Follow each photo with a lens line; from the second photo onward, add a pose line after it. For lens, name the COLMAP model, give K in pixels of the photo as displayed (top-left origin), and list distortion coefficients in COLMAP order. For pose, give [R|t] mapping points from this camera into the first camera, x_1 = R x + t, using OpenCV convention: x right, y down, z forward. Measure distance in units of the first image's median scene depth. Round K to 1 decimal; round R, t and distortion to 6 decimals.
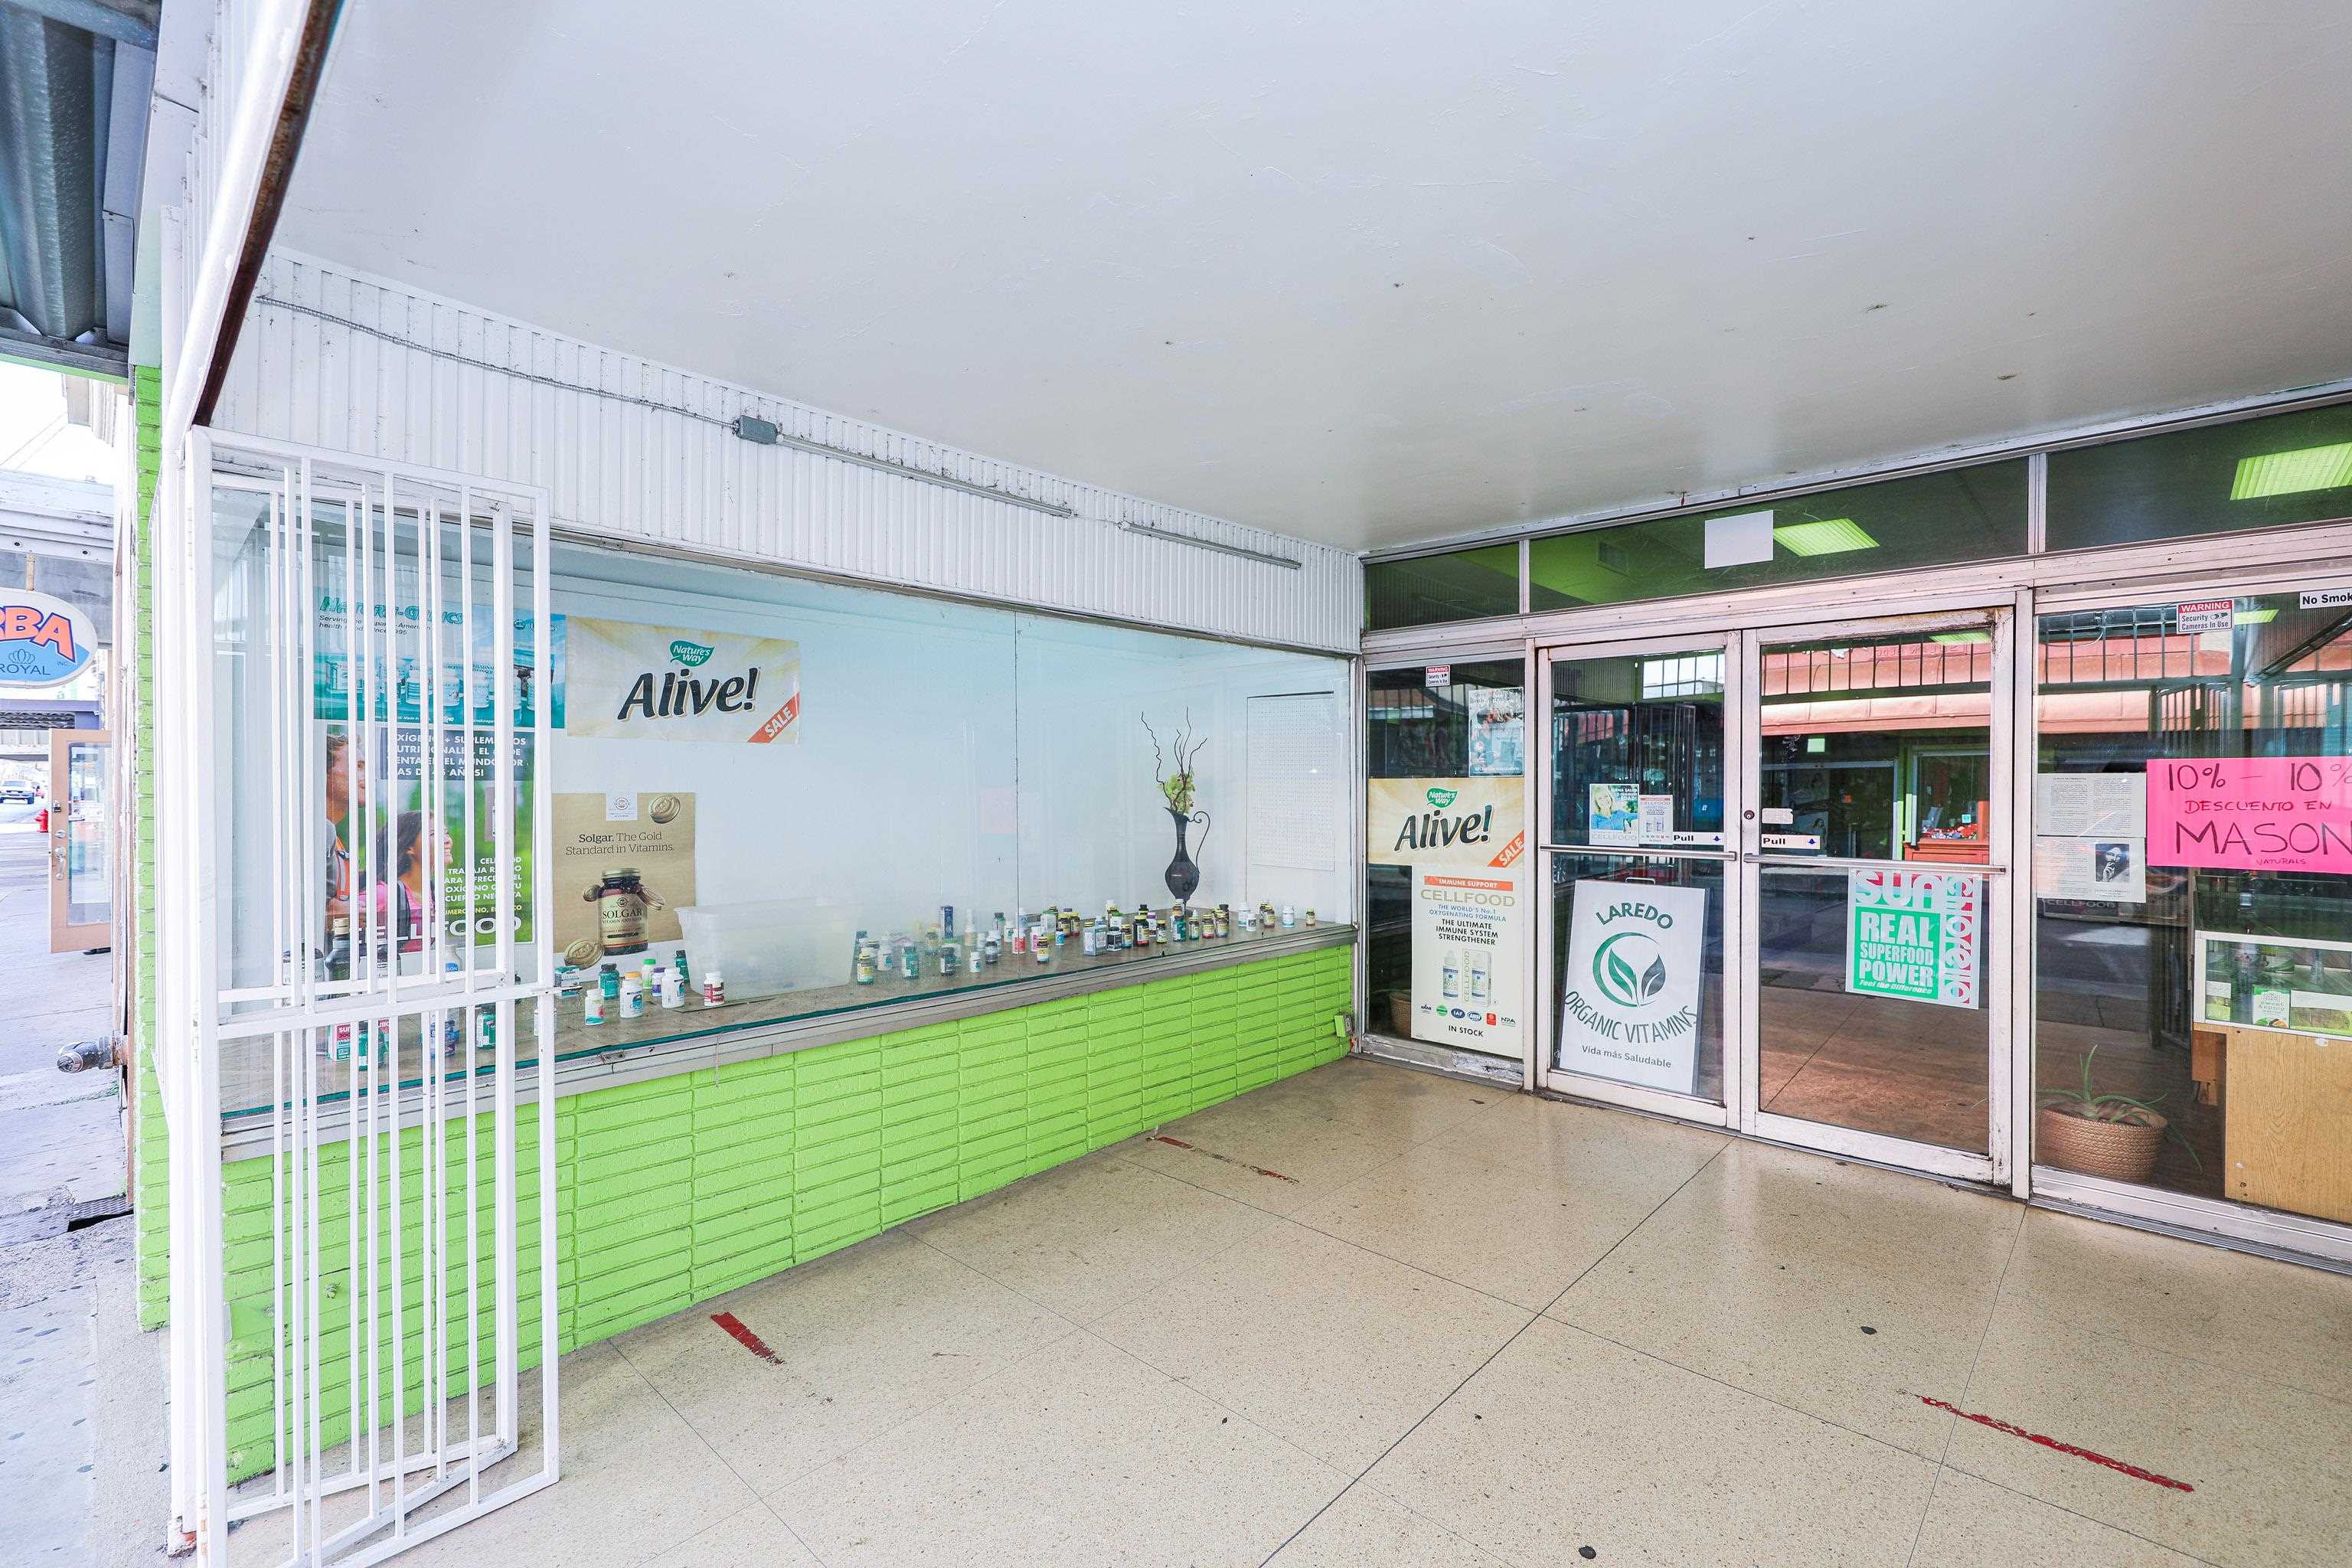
lens RADIAL K [[1014.6, 0, 1178.2], [0, 1014.6, 786.6], [0, 0, 1]] dist [0.021300, -0.007959]
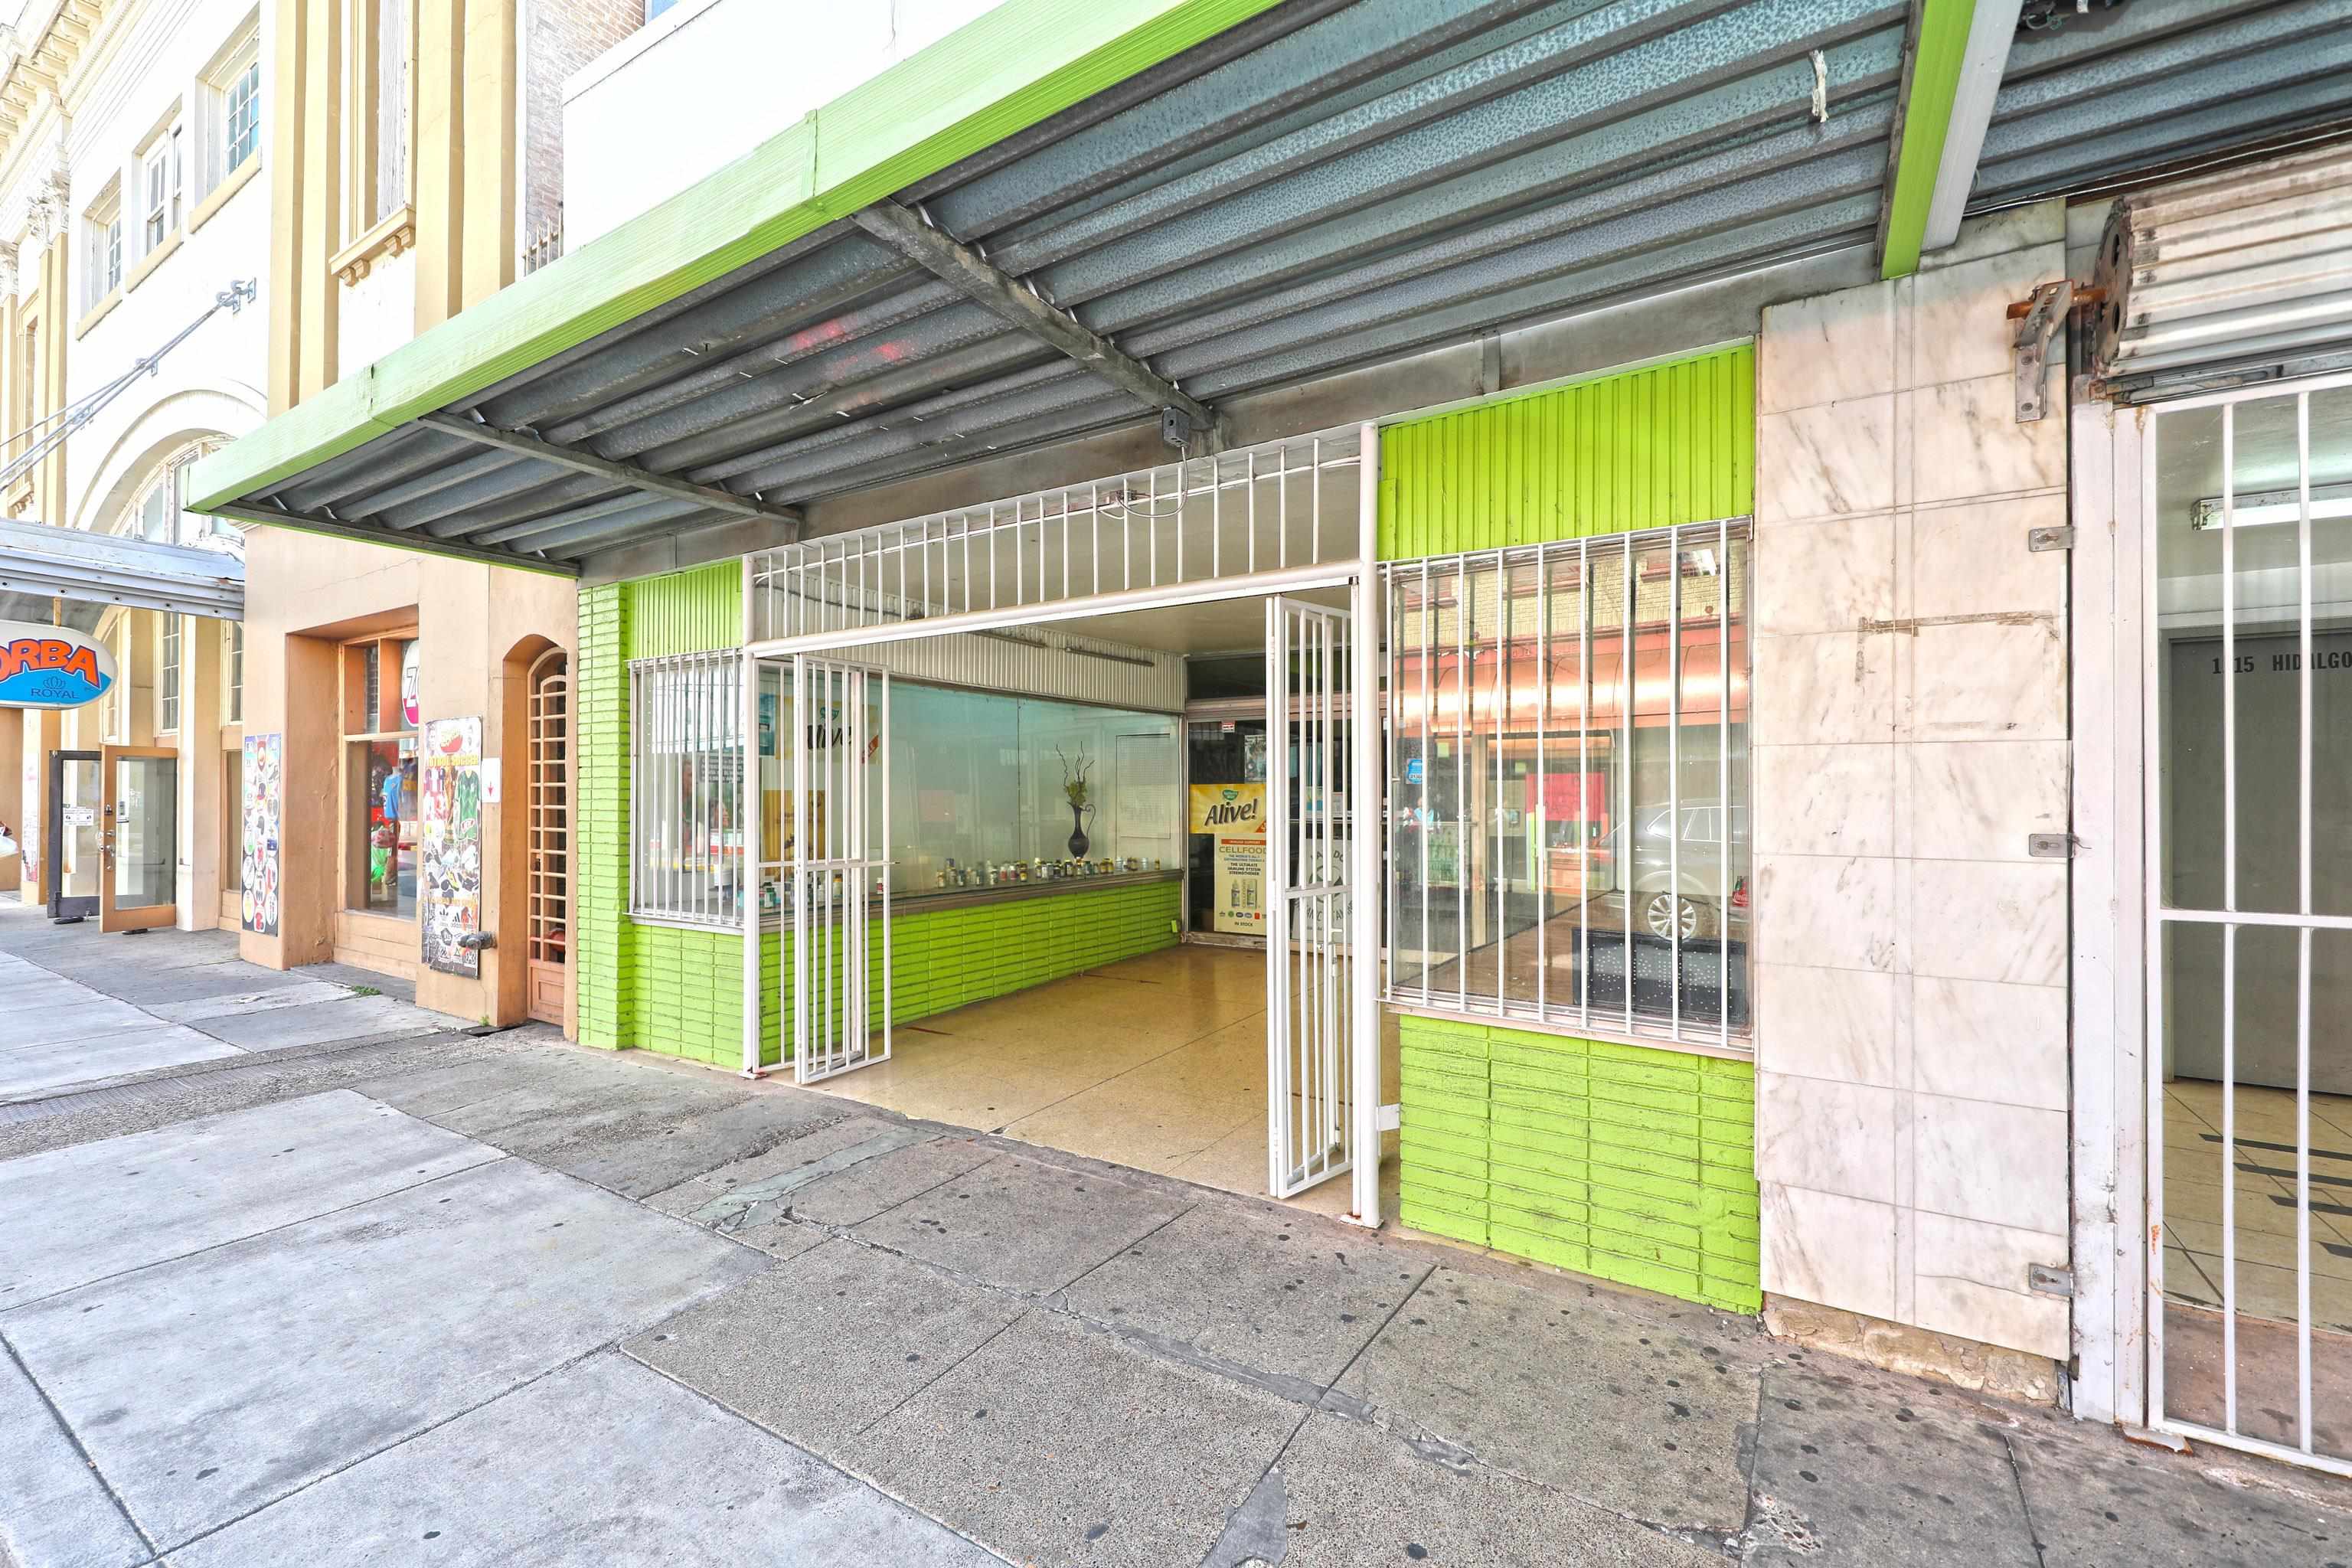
lens RADIAL K [[965.4, 0, 1170.5], [0, 965.4, 790.4], [0, 0, 1]] dist [0.002803, -0.000680]
pose [[0.981689, 0.000090, 0.190491, -0.184533], [0.001915, 0.999945, -0.010344, 0.022209], [-0.190482, 0.010519, 0.981634, -0.711214]]
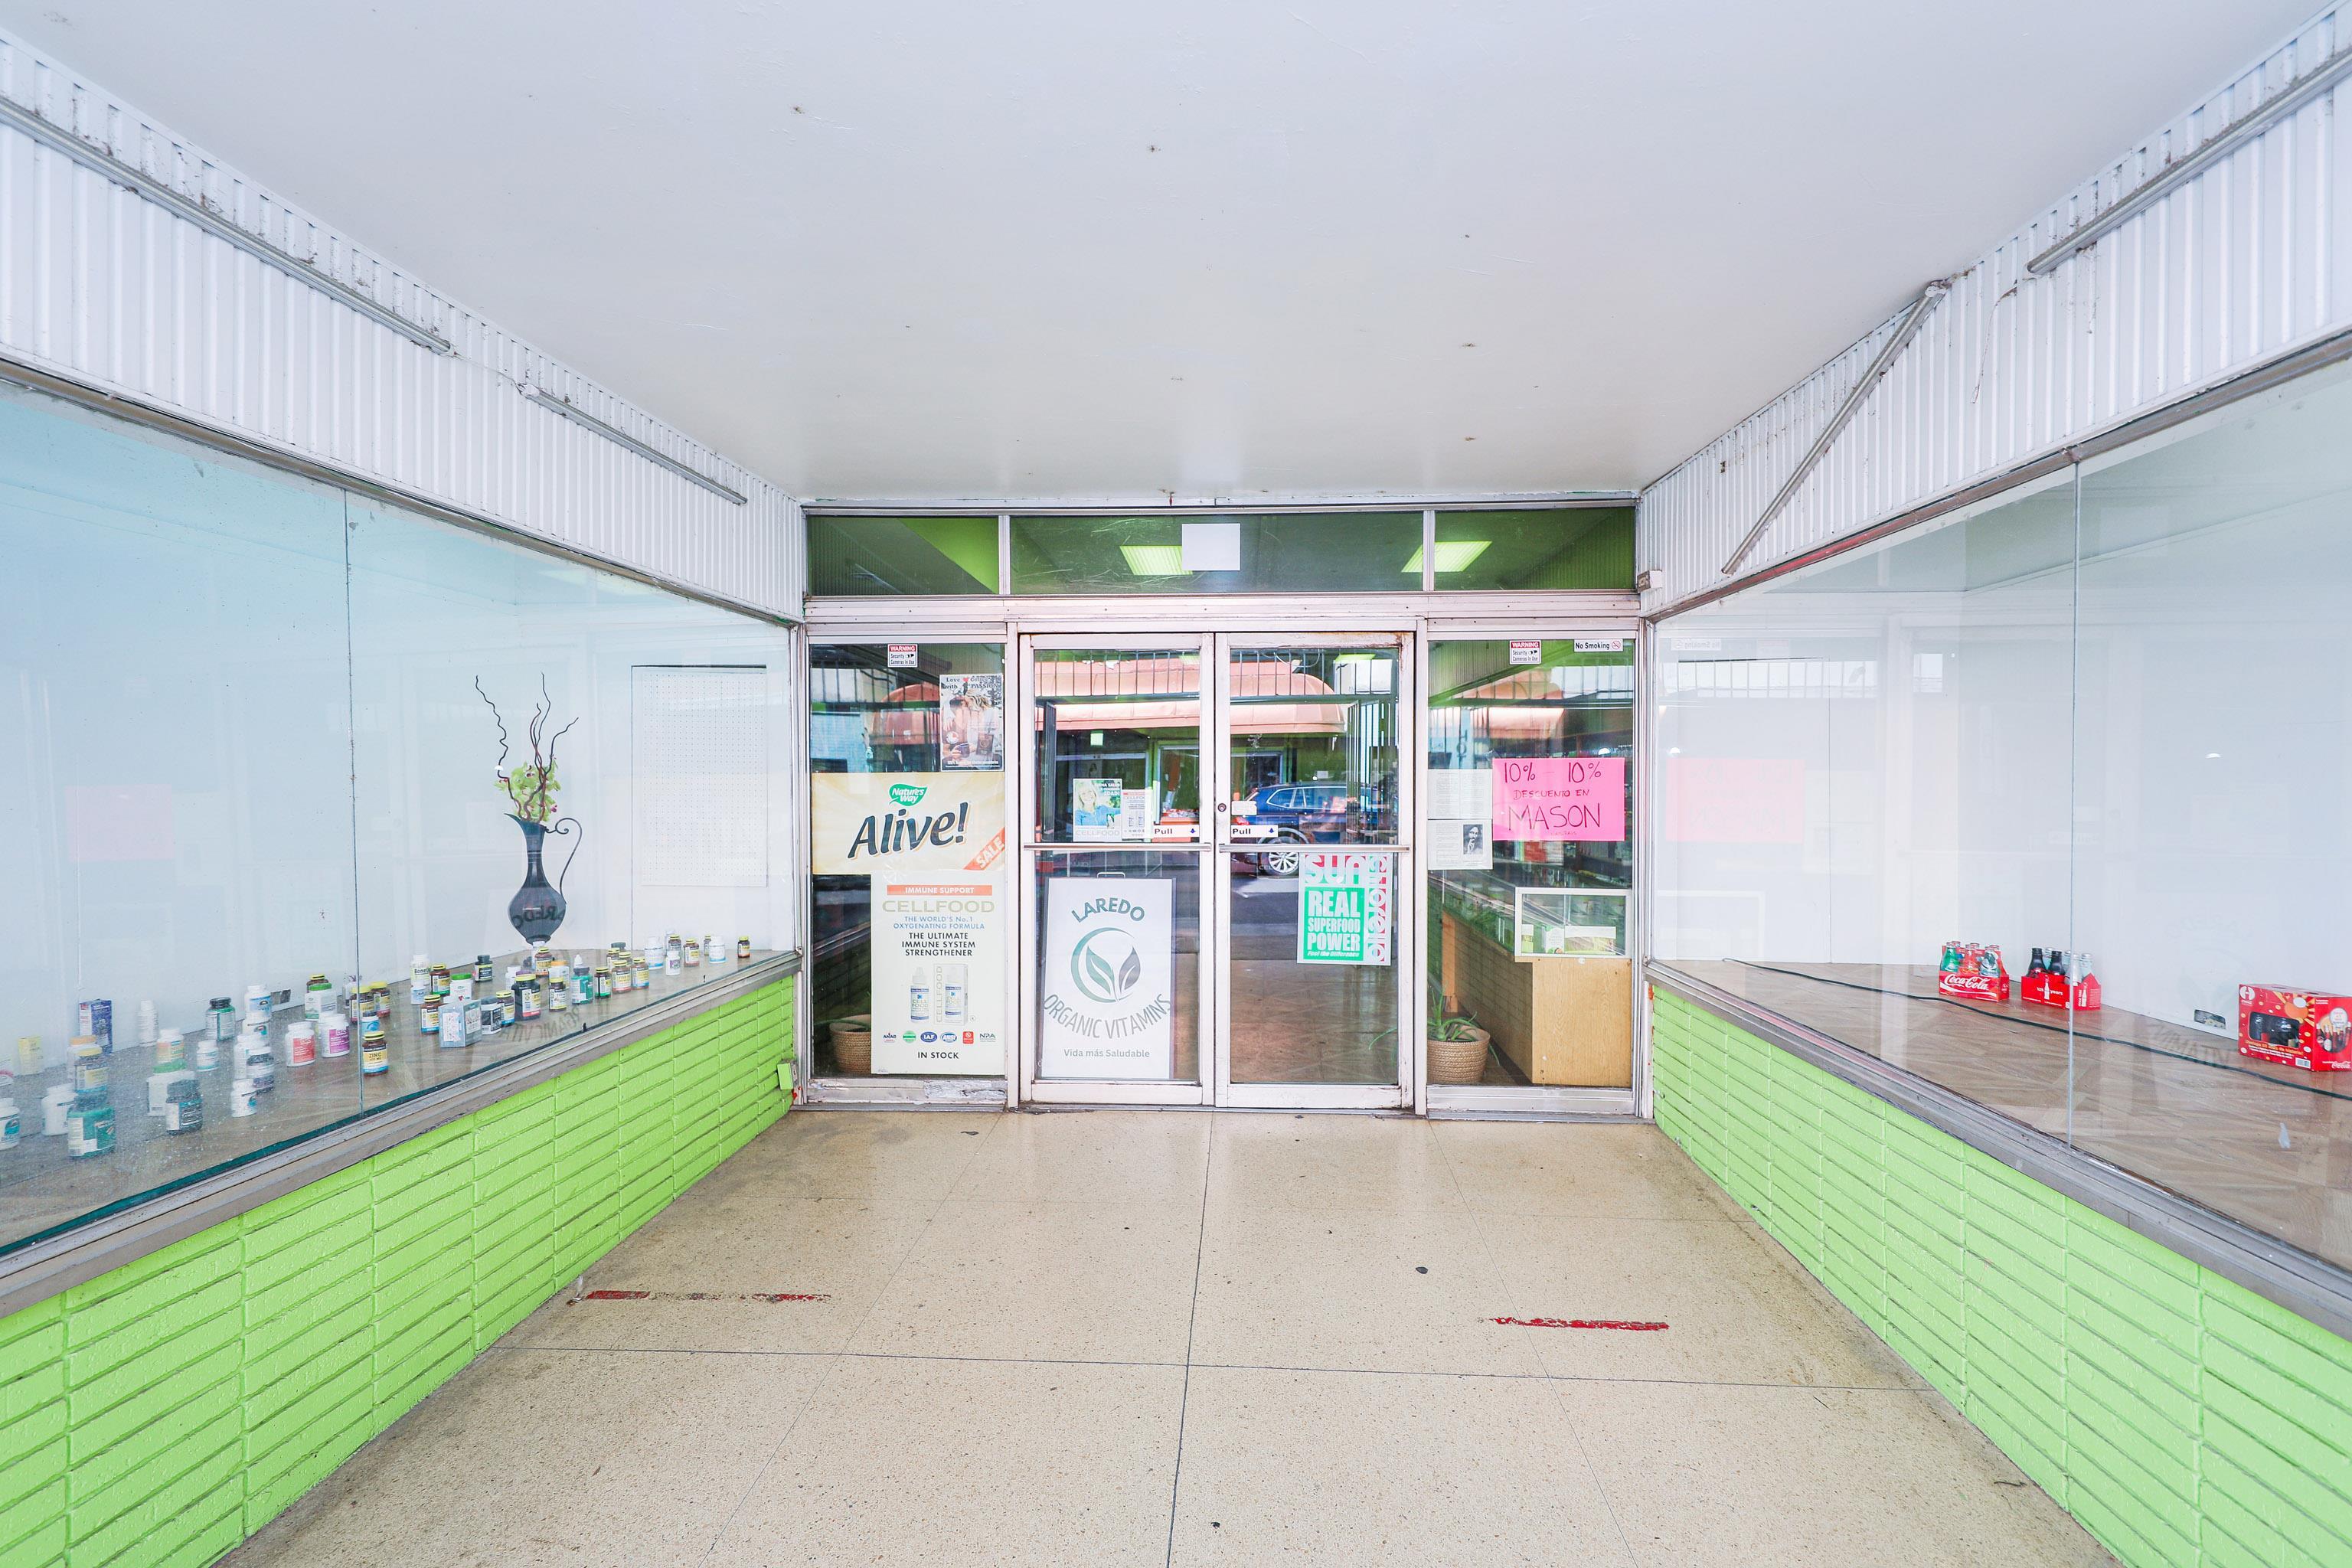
lens RADIAL K [[1021.1, 0, 1175.5], [0, 1021.1, 787.4], [0, 0, 1]] dist [0.017020, -0.007675]
pose [[0.765837, -0.009495, 0.642965, -0.144538], [0.004401, 0.999945, 0.009526, -0.003112], [-0.643020, -0.004466, 0.765836, 0.193098]]
